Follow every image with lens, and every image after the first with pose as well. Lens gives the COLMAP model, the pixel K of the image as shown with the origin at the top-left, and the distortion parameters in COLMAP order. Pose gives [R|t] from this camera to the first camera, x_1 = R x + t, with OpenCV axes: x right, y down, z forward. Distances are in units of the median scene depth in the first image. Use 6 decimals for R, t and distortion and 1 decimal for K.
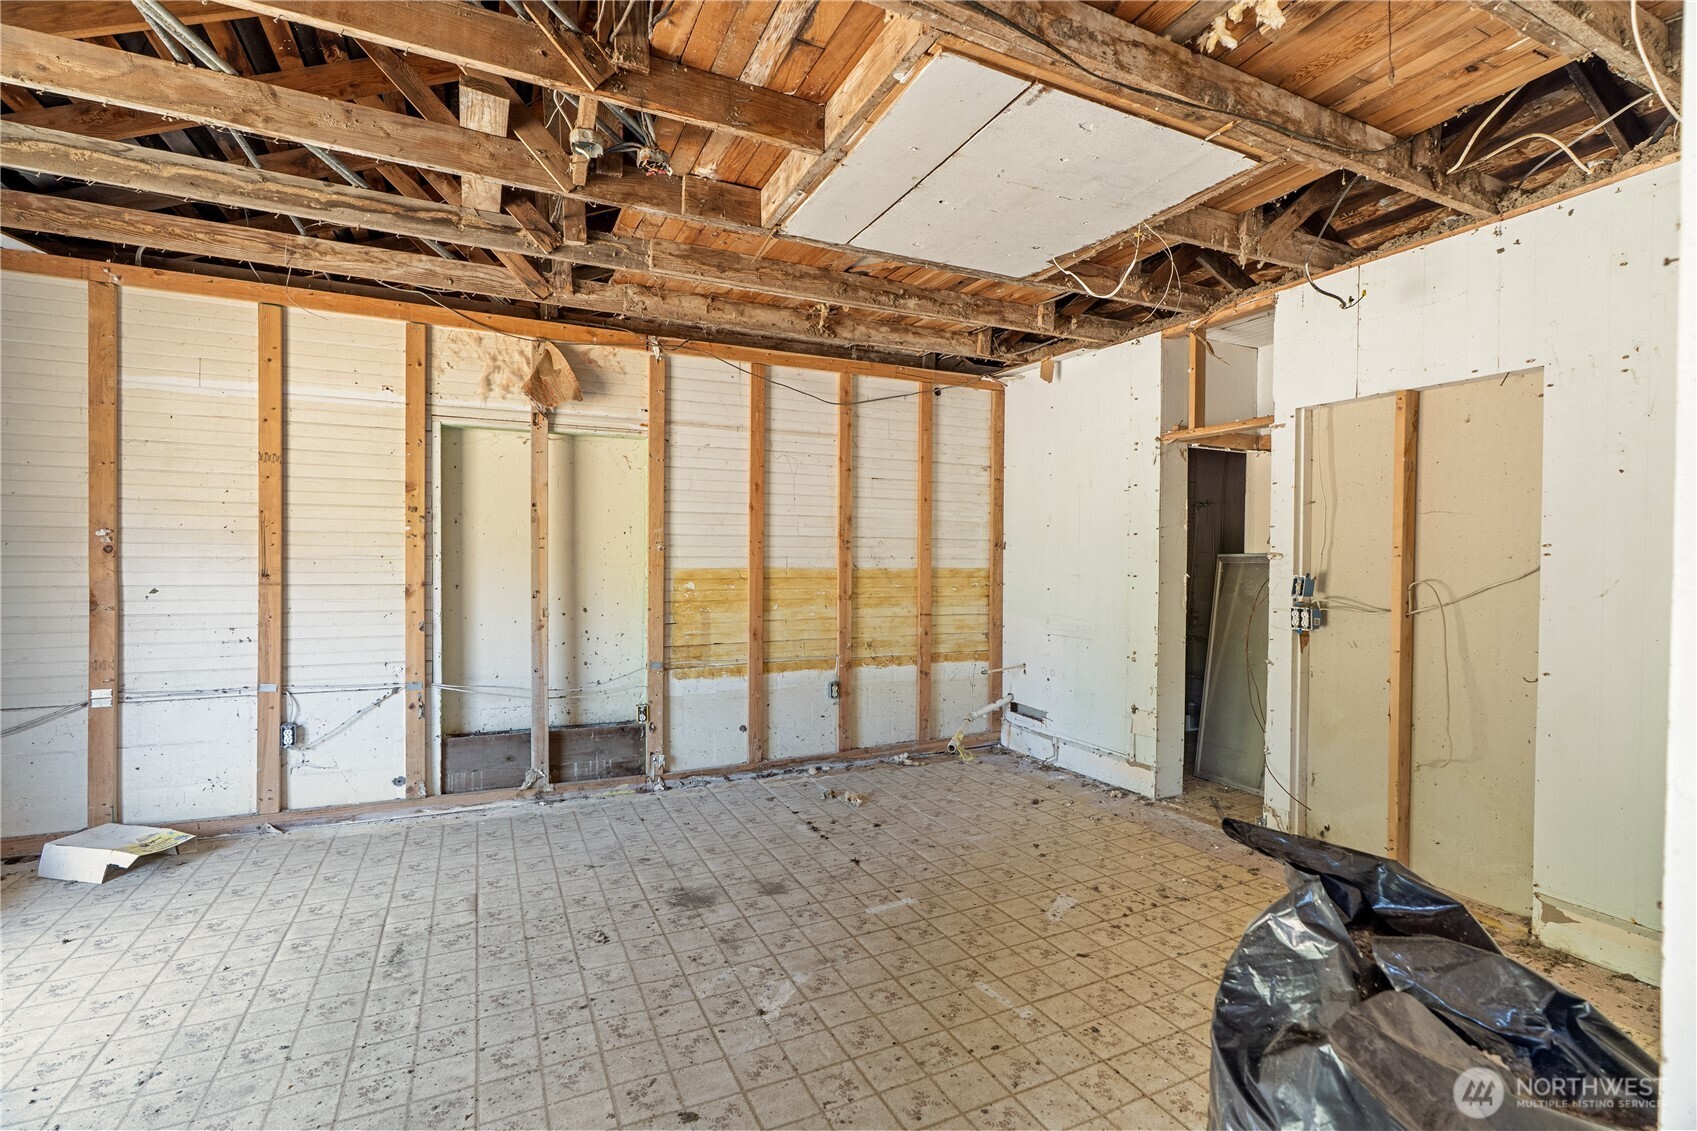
lens RADIAL K [[763.6, 0, 850.4], [0, 763.6, 563.6], [0, 0, 1]] dist [-0.010421, 0.004673]
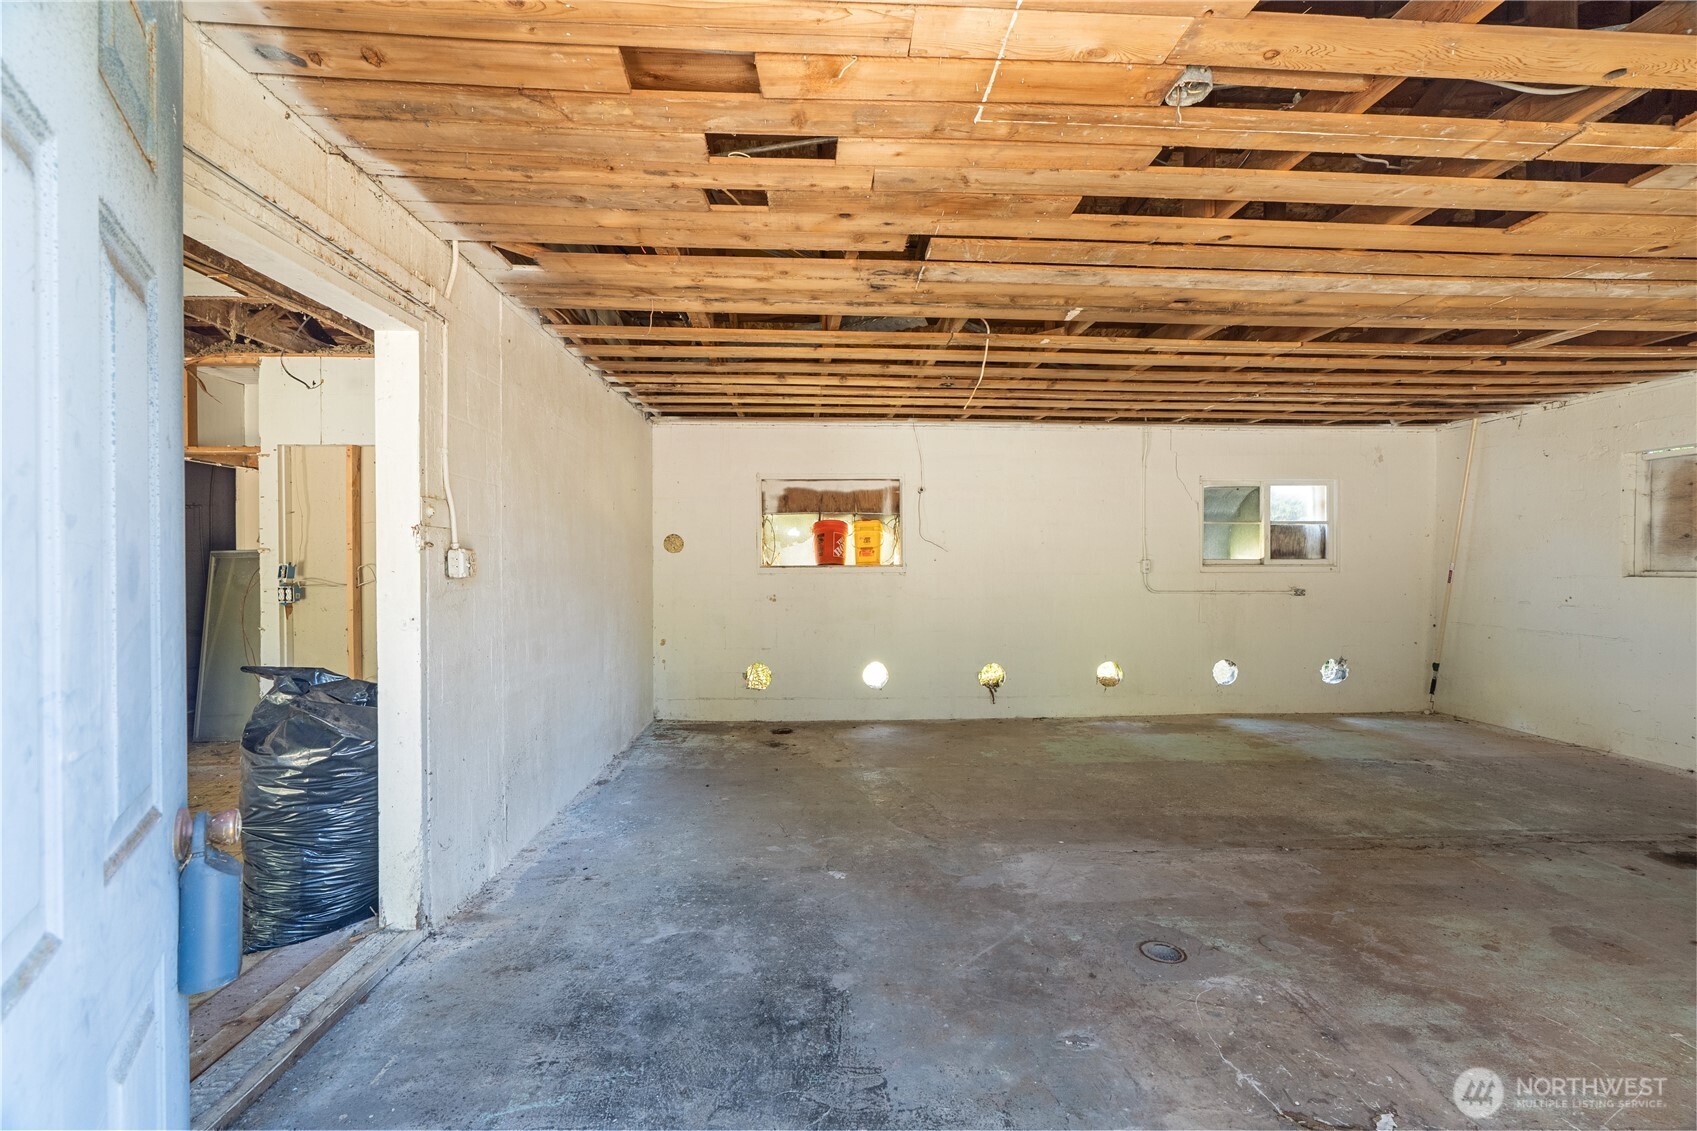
lens RADIAL K [[763.6, 0, 850.2], [0, 763.6, 566.6], [0, 0, 1]] dist [-0.010421, 0.004673]
pose [[0.393655, -0.019716, 0.919047, -0.256254], [0.019176, 0.999729, 0.013234, 0.019596], [-0.919058, 0.012414, 0.393926, -0.456797]]
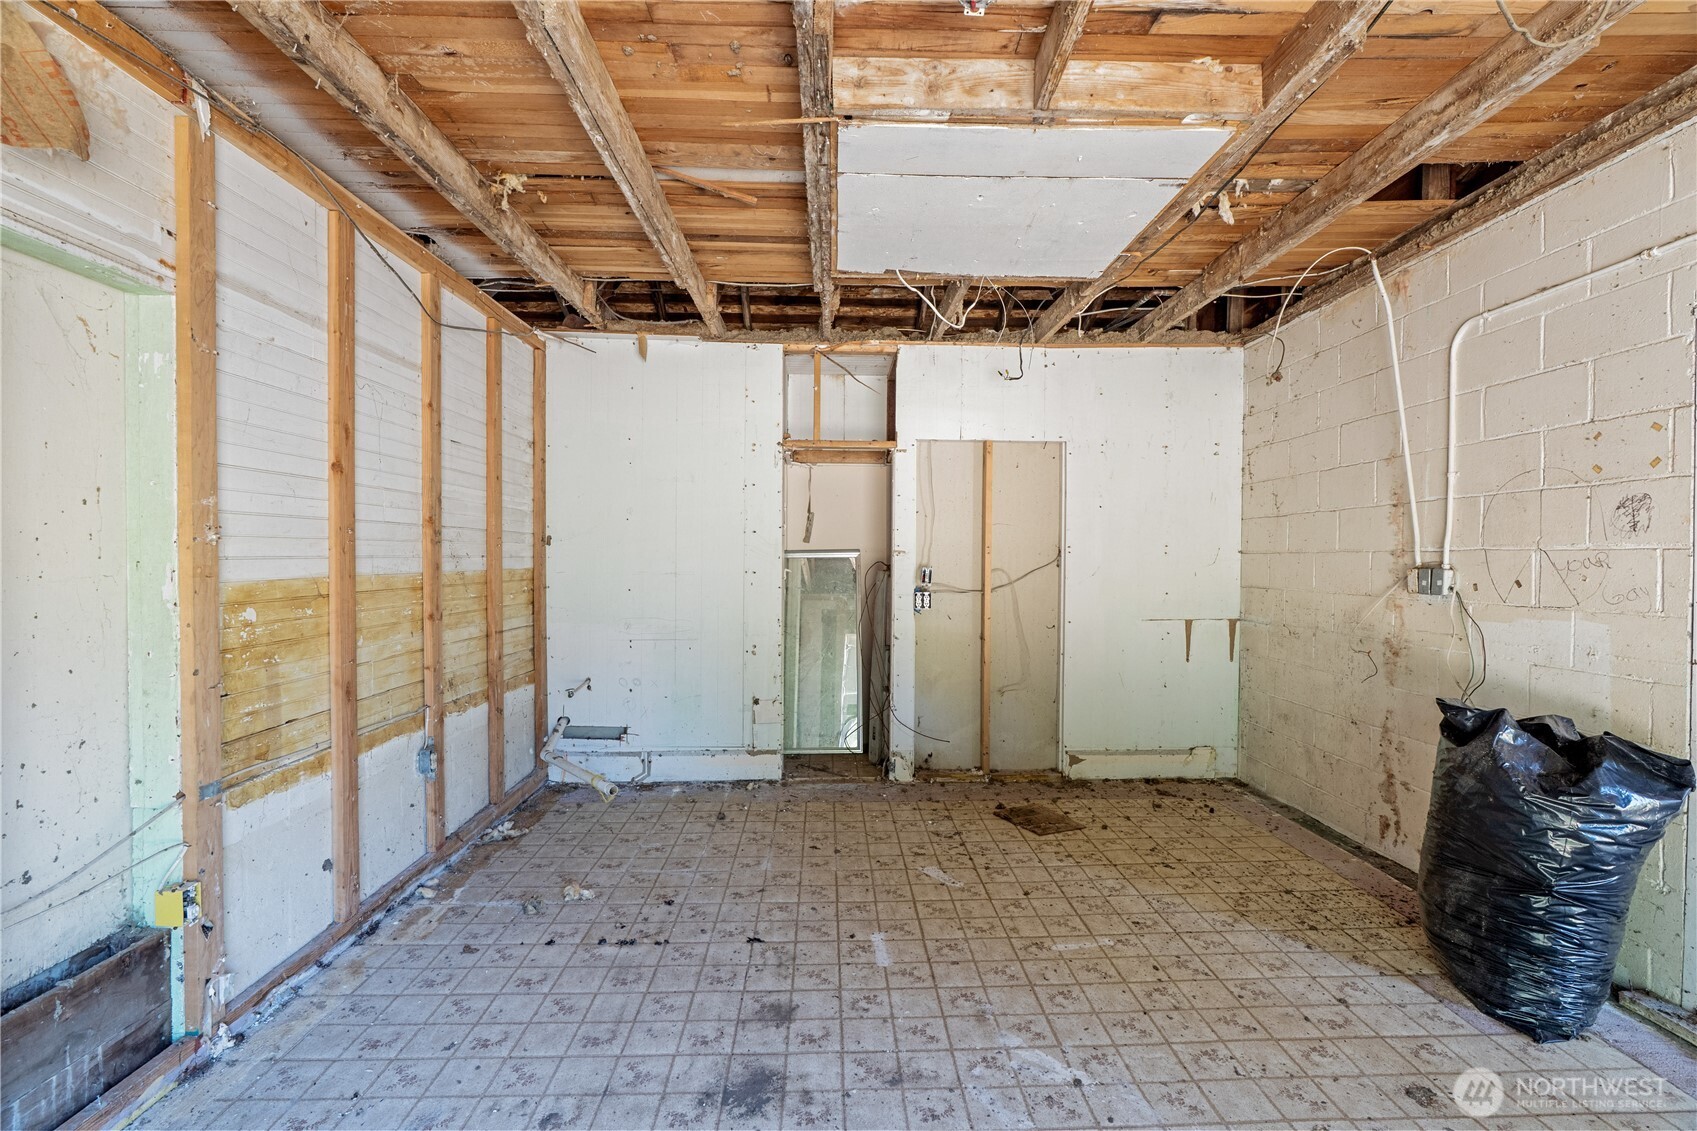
lens RADIAL K [[763.6, 0, 846.2], [0, 763.6, 562.7], [0, 0, 1]] dist [-0.010421, 0.004673]
pose [[0.409970, -0.014343, 0.911986, -0.589859], [0.008489, 0.999893, 0.011909, -0.009351], [-0.912060, 0.002859, 0.410048, 0.516853]]
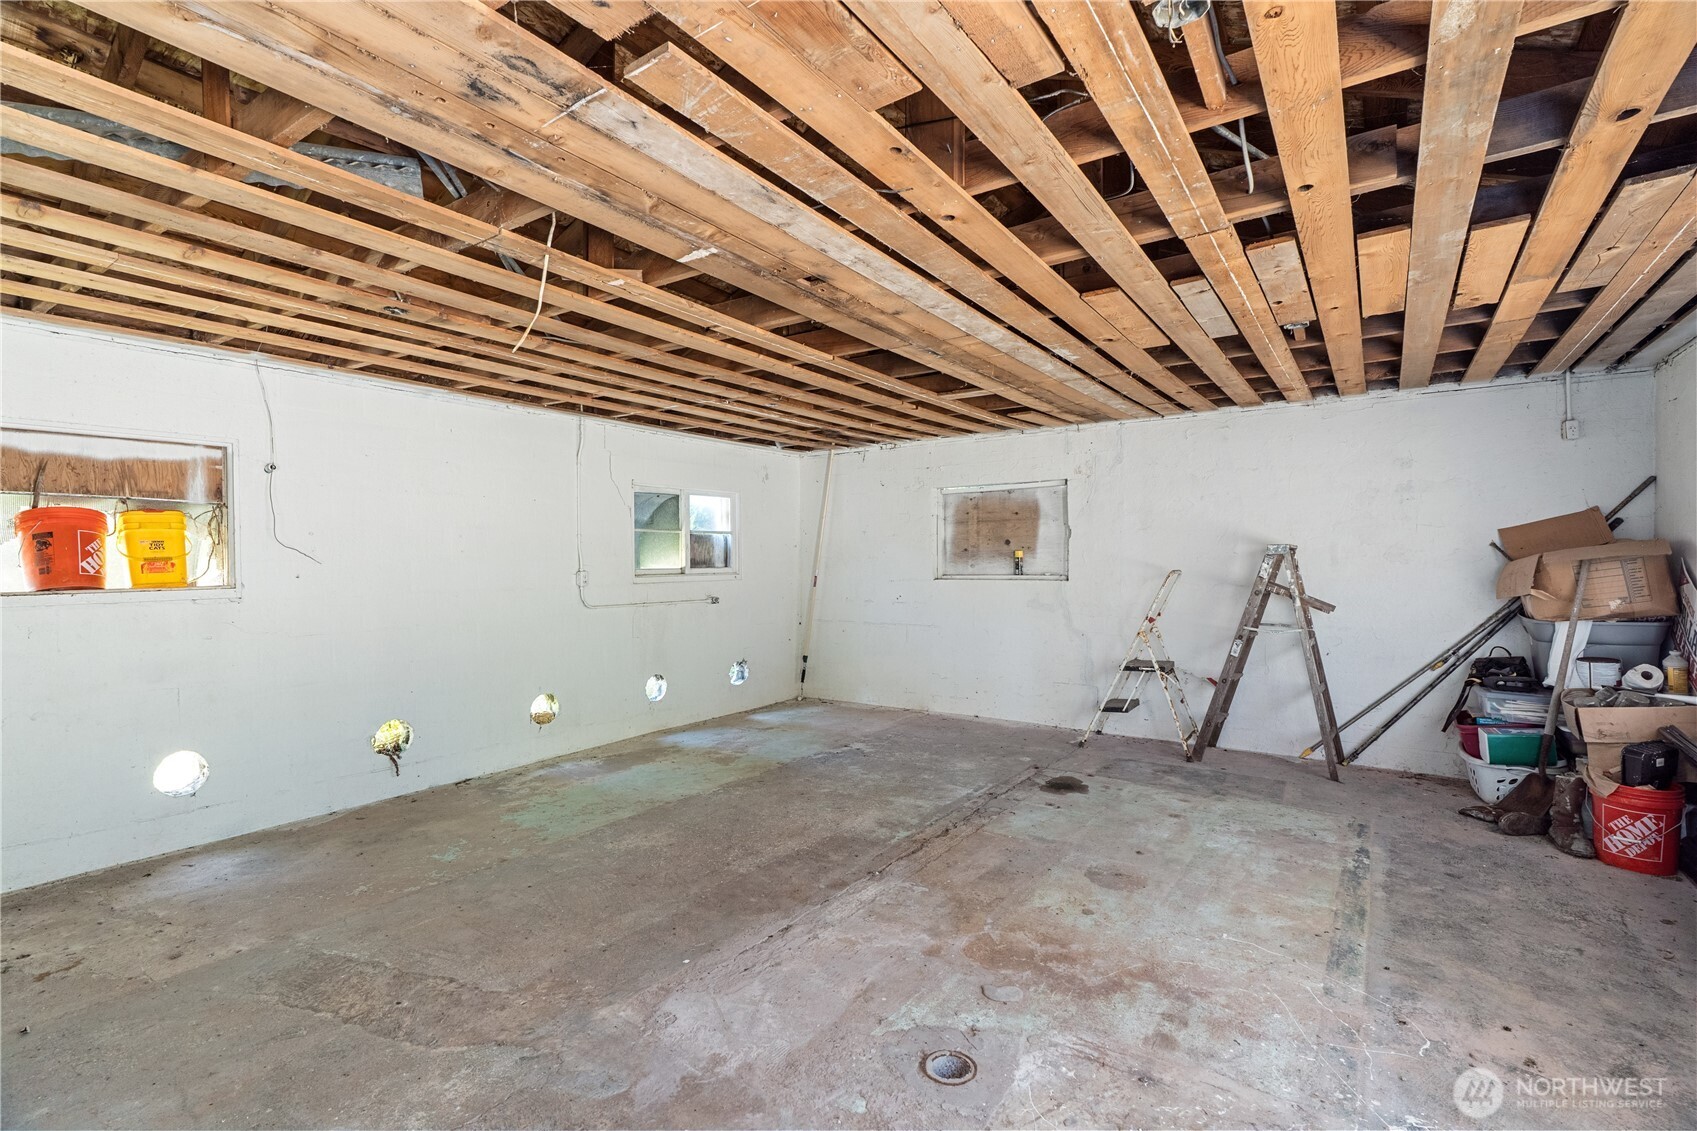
lens RADIAL K [[763.6, 0, 852.0], [0, 763.6, 565.8], [0, 0, 1]] dist [-0.010421, 0.004673]
pose [[-0.488929, -0.015658, 0.872183, 0.008990], [0.014571, 0.999553, 0.026113, -0.000769], [-0.872202, 0.025476, -0.488483, -0.141599]]
